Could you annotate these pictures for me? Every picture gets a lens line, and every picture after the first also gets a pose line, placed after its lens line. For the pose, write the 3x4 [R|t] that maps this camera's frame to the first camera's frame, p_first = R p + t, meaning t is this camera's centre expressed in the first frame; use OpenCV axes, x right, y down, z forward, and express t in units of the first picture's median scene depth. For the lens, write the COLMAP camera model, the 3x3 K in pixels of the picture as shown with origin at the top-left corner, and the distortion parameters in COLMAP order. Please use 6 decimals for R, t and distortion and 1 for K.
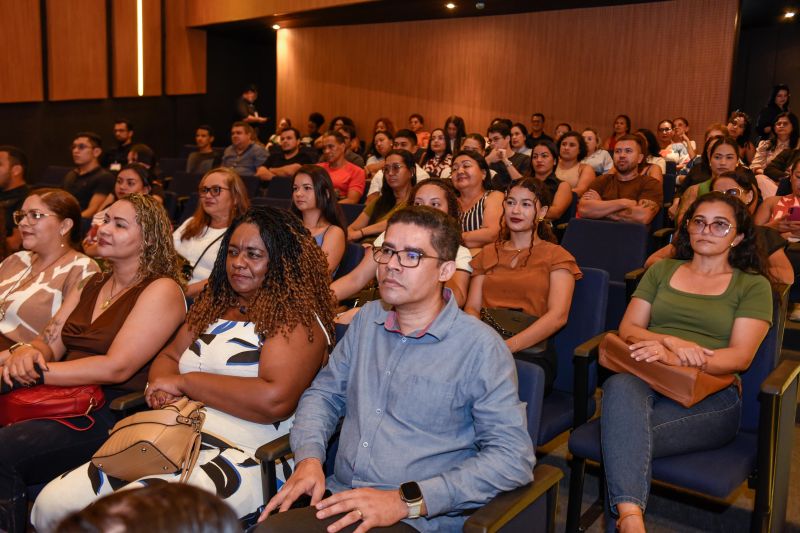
lens RADIAL K [[740.6, 0, 400.9], [0, 740.6, 265.2], [0, 0, 1]] dist [-0.035928, 0.000000]
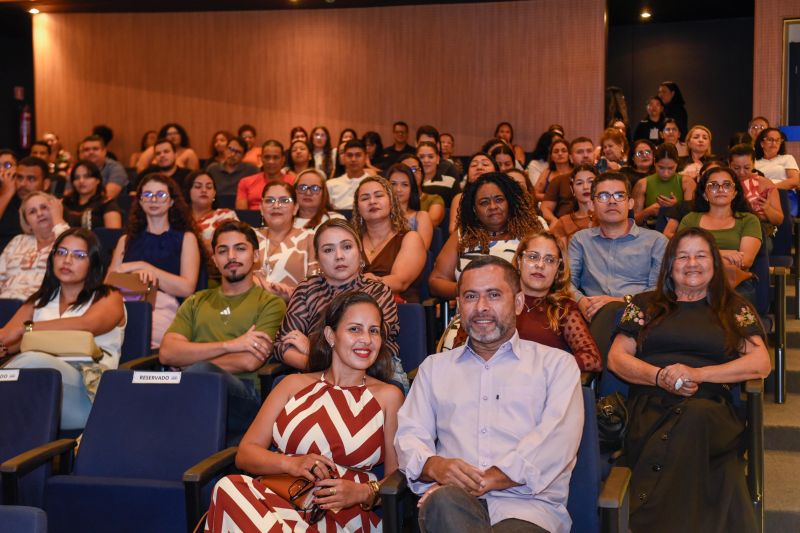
lens RADIAL K [[1253.6, 0, 395.9], [0, 1253.6, 264.3], [0, 0, 1]] dist [0.060430, 0.000000]
pose [[0.940438, -0.046428, 0.336781, -0.320892], [0.076871, 0.994015, -0.077624, 0.073909], [-0.331161, 0.098889, 0.938378, -0.364085]]
